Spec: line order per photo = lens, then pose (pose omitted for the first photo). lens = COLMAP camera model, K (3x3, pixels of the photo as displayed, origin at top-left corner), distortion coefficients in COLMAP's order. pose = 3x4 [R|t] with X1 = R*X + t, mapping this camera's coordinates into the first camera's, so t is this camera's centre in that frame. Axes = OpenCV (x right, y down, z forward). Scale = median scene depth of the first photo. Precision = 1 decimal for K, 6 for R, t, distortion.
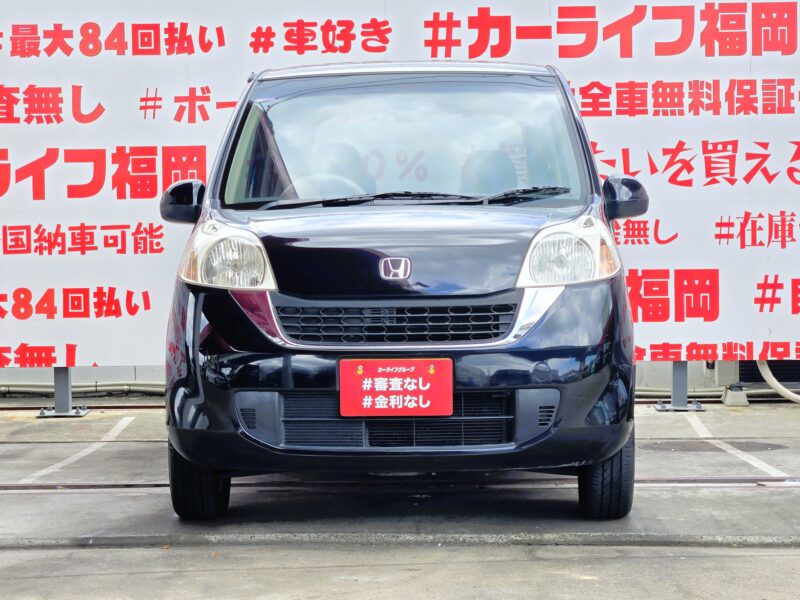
lens RADIAL K [[1949.7, 0, 400.0], [0, 1949.7, 300.0], [0, 0, 1]] dist [-0.397176, 5.284982]
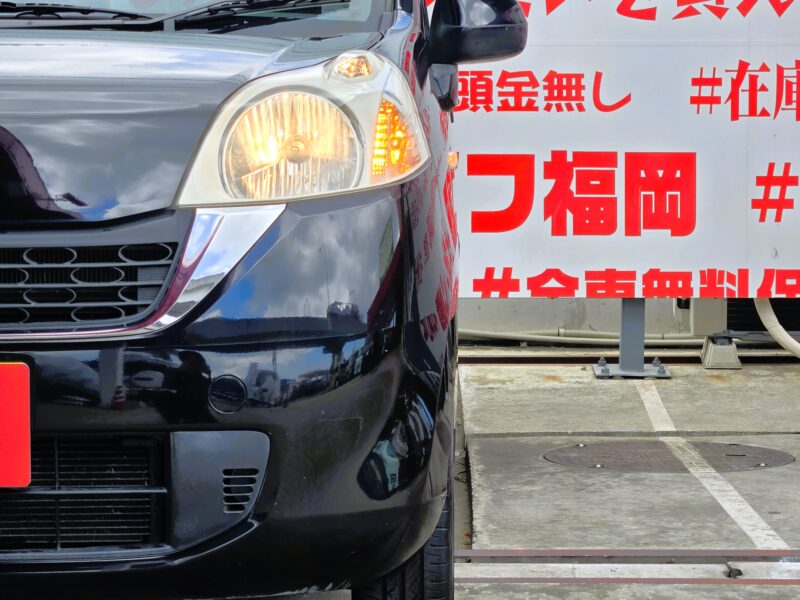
lens RADIAL K [[2136.3, 0, 399.8], [0, 2136.3, 301.3], [0, 0, 1]] dist [-0.705414, 9.353432]
pose [[0.999960, 0.008882, -0.000854, 0.069969], [-0.008812, 0.998019, 0.062292, -0.009666], [0.001406, -0.062282, 0.998058, 0.315702]]
